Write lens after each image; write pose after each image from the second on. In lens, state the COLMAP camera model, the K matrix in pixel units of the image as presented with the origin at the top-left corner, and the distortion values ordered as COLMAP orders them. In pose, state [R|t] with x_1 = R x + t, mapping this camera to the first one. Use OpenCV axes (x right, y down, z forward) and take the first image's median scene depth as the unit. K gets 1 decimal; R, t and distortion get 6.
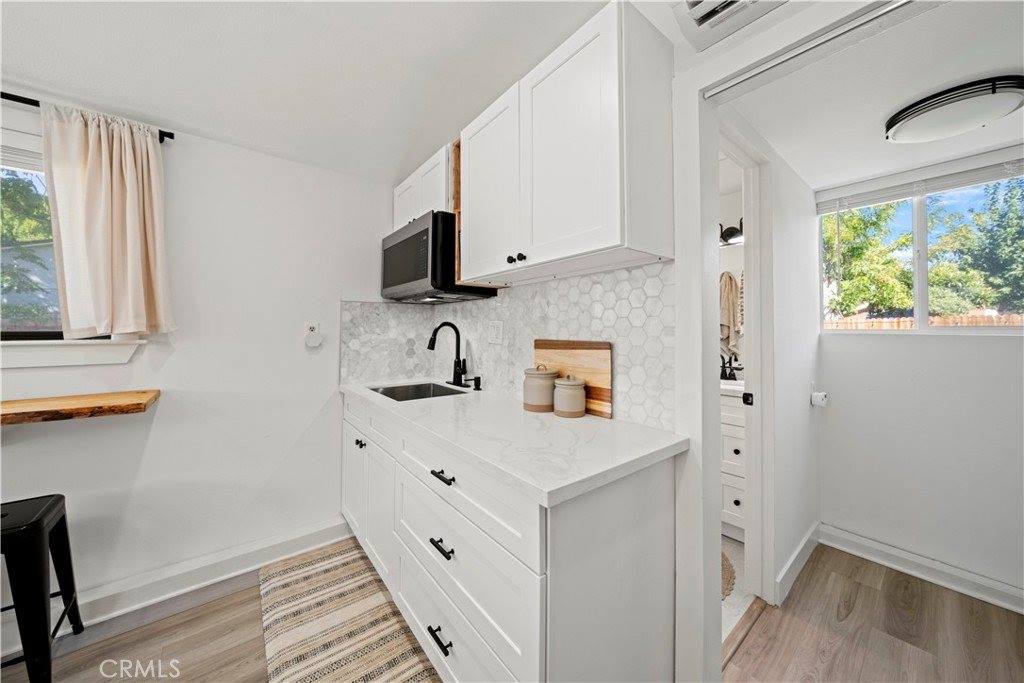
lens RADIAL K [[353.5, 0, 502.7], [0, 353.5, 335.8], [0, 0, 1]] dist [-0.005947, -0.000241]
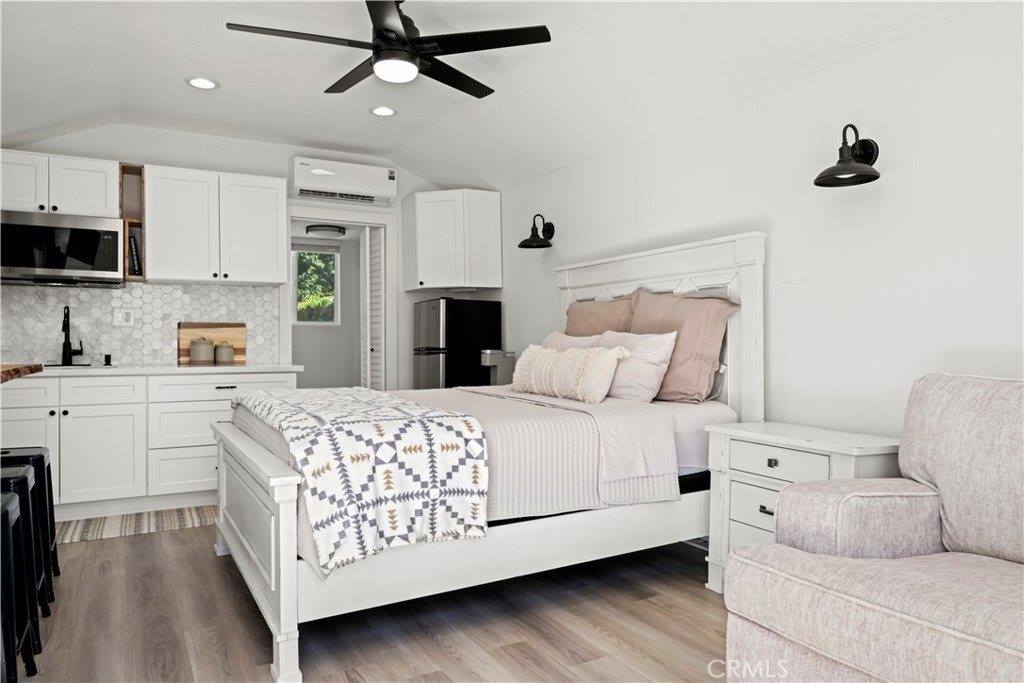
lens RADIAL K [[697.3, 0, 505.1], [0, 697.3, 344.0], [0, 0, 1]] dist [-0.003293, 0.007783]
pose [[0.147667, -0.007093, 0.989012, -3.142378], [0.012520, 0.999908, 0.005302, 0.125184], [-0.988958, 0.011600, 0.147742, -0.923706]]
